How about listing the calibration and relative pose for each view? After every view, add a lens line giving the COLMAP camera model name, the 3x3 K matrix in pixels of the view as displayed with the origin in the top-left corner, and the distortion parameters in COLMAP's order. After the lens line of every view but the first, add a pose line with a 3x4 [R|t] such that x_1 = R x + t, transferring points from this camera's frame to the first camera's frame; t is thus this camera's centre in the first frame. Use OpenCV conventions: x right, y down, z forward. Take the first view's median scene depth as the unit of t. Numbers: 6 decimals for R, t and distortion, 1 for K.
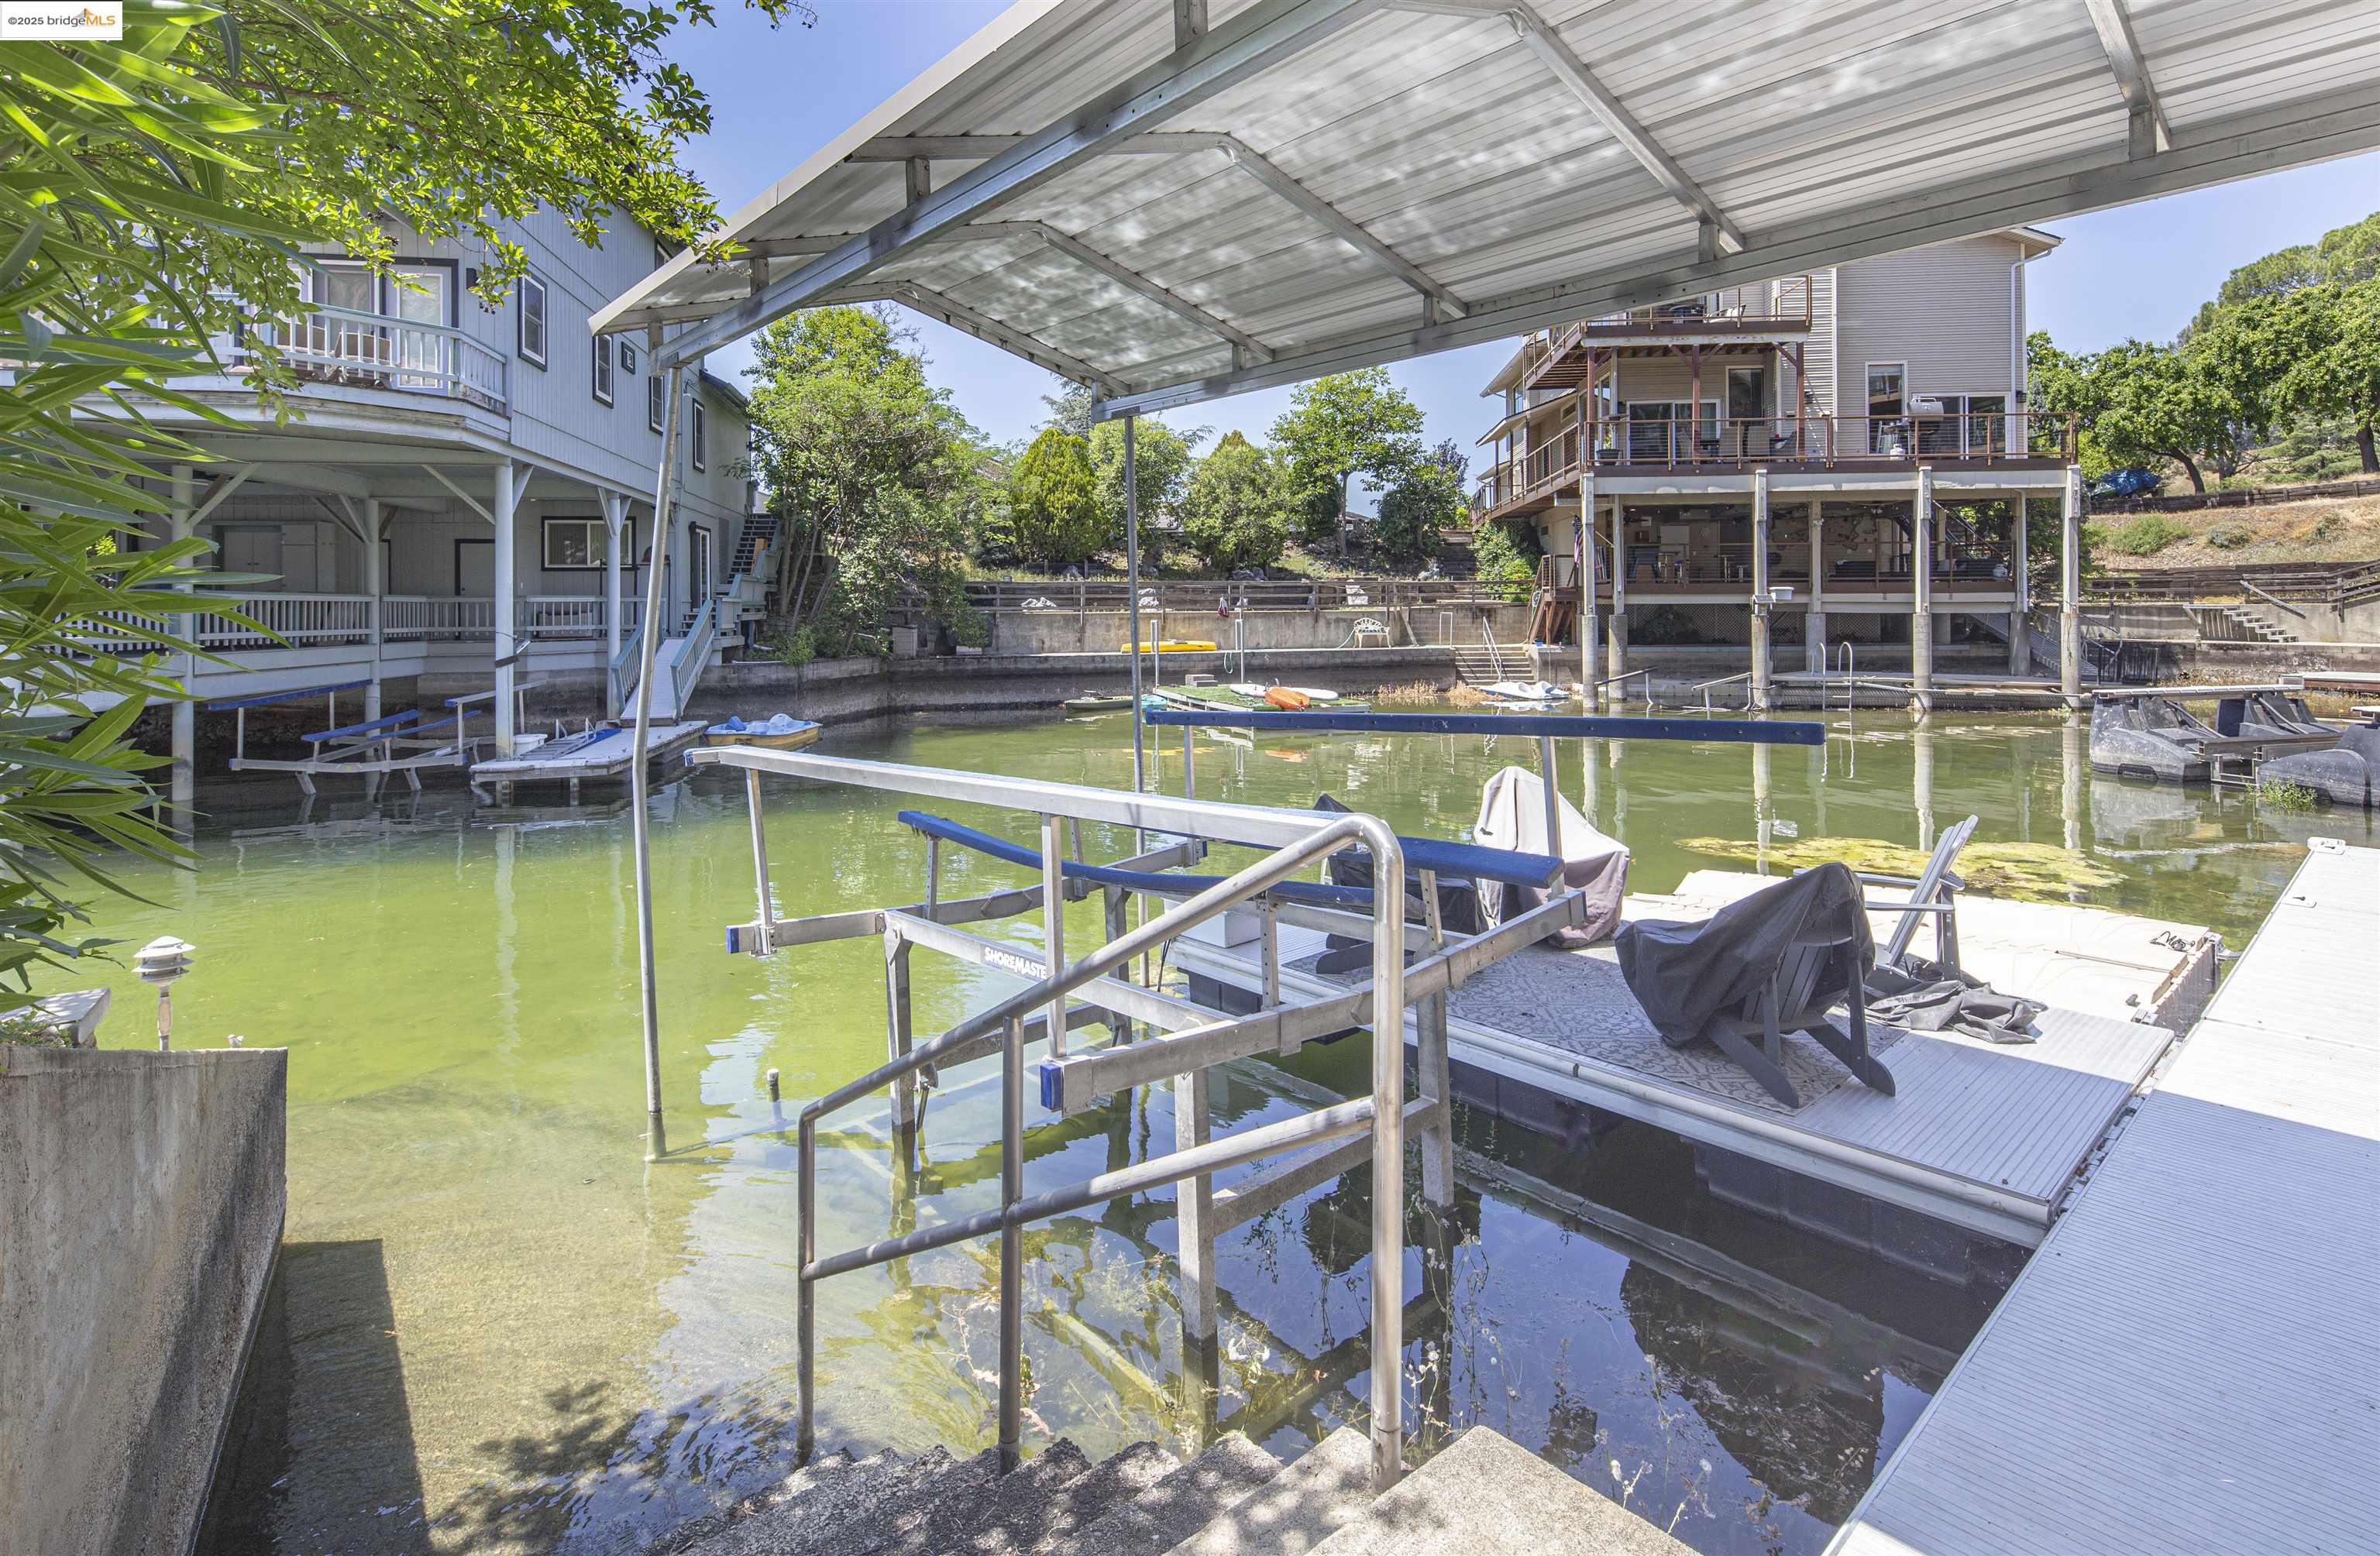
lens RADIAL K [[1146.1, 0, 1168.5], [0, 1146.1, 610.9], [0, 0, 1]] dist [0.003690, 0.000232]
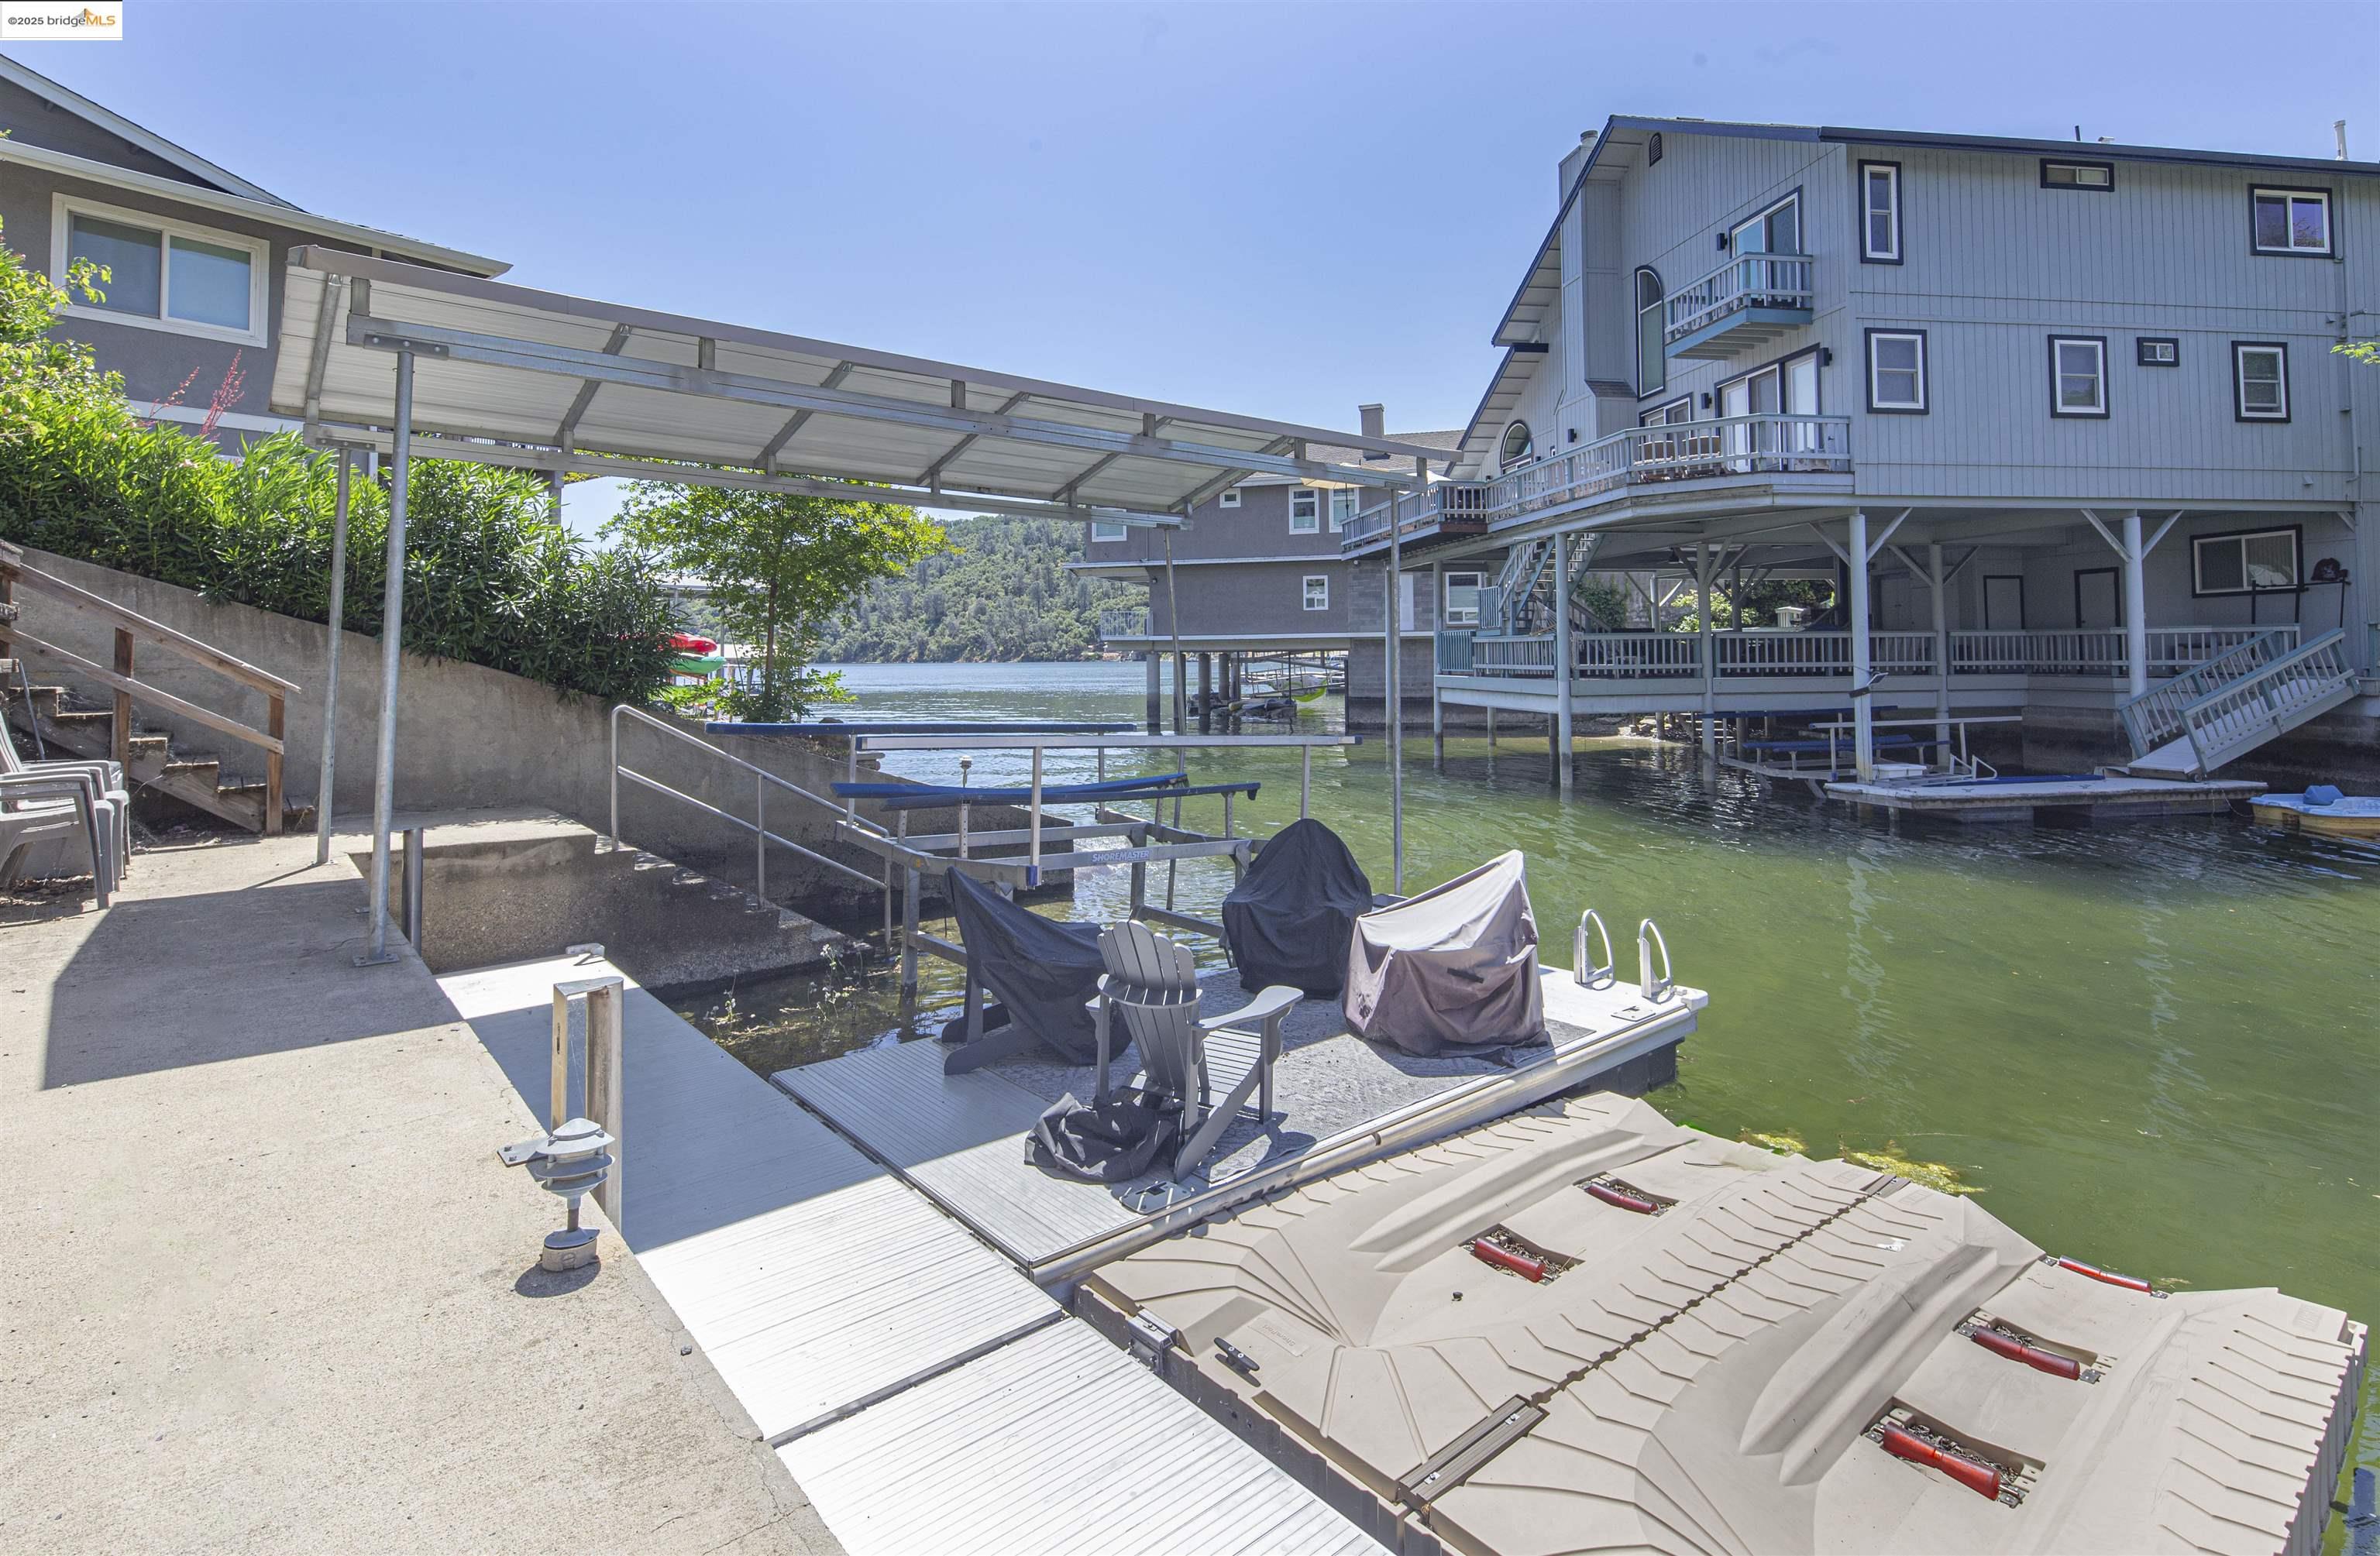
lens RADIAL K [[1146.1, 0, 1177.5], [0, 1146.1, 620.7], [0, 0, 1]] dist [0.003690, 0.000232]
pose [[-0.001661, -0.023484, -0.999723, 0.275969], [0.008778, 0.999685, -0.023498, -0.002617], [0.999960, -0.008815, -0.001454, 0.183120]]
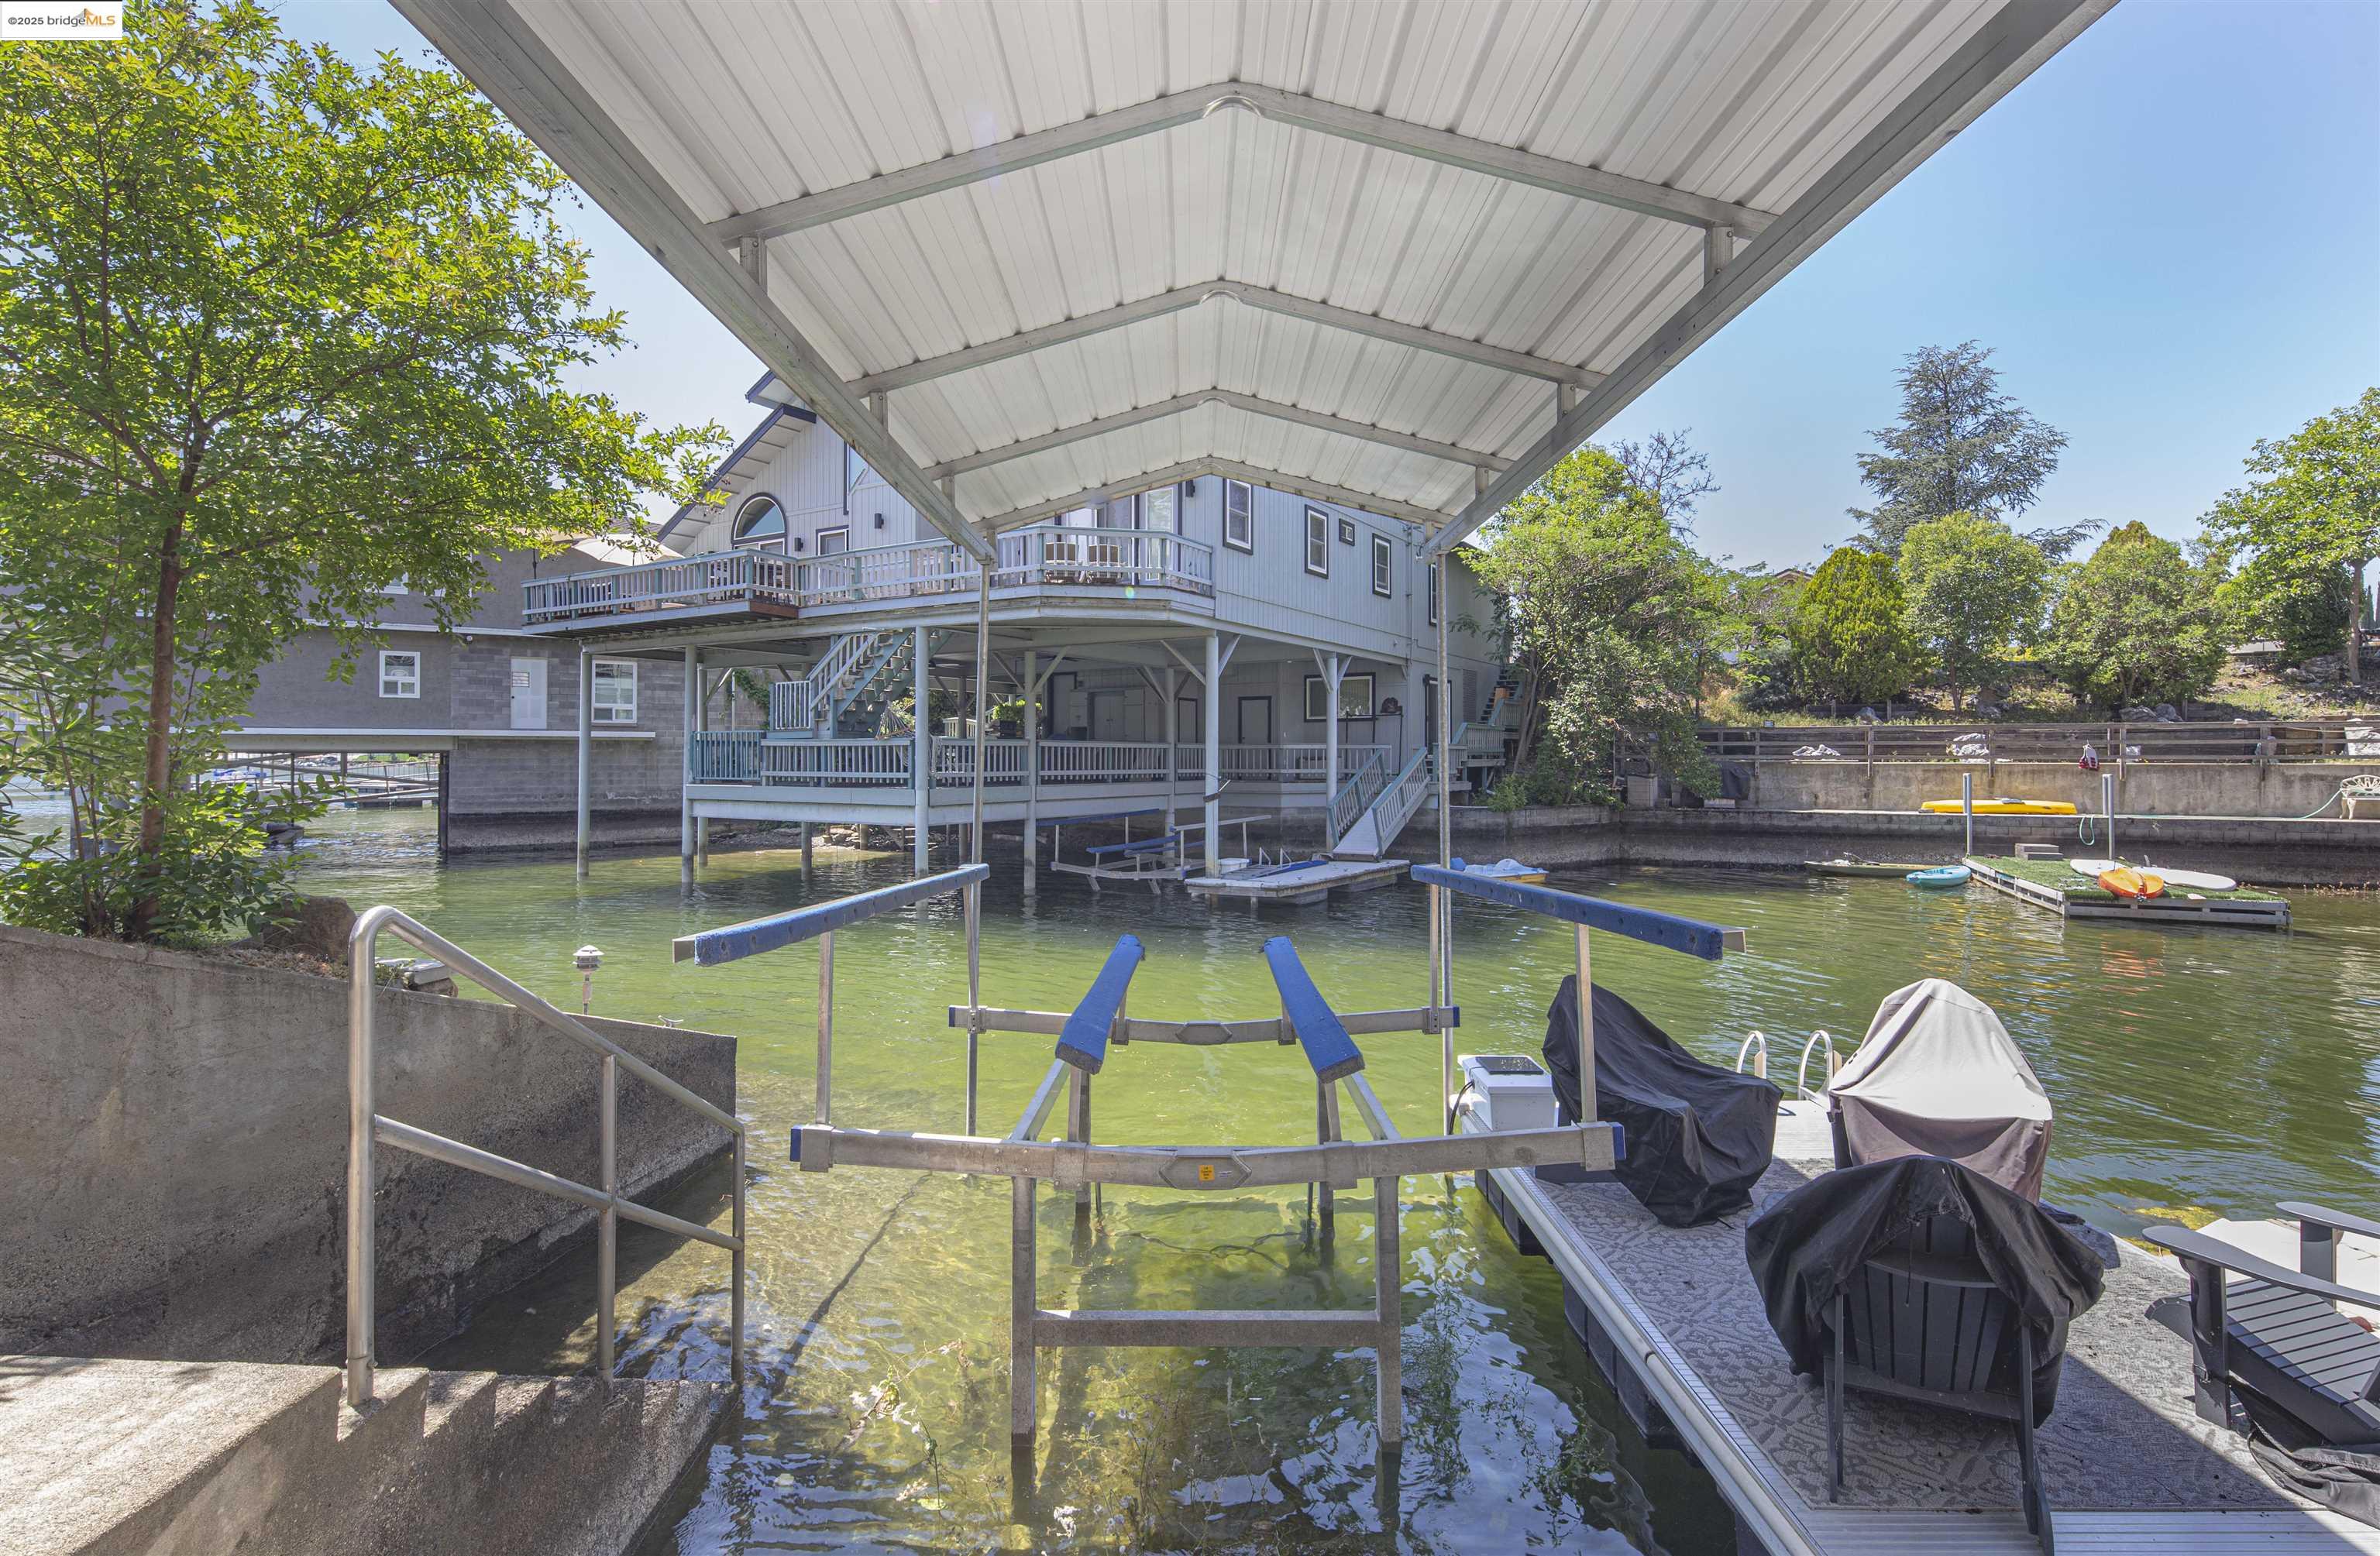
lens RADIAL K [[1146.1, 0, 1184.6], [0, 1146.1, 762.6], [0, 0, 1]] dist [0.003690, 0.000232]
pose [[0.750726, 0.010658, -0.660528, 0.107768], [-0.007674, 0.999943, 0.007413, -0.001102], [0.660570, -0.000497, 0.750765, 0.035374]]
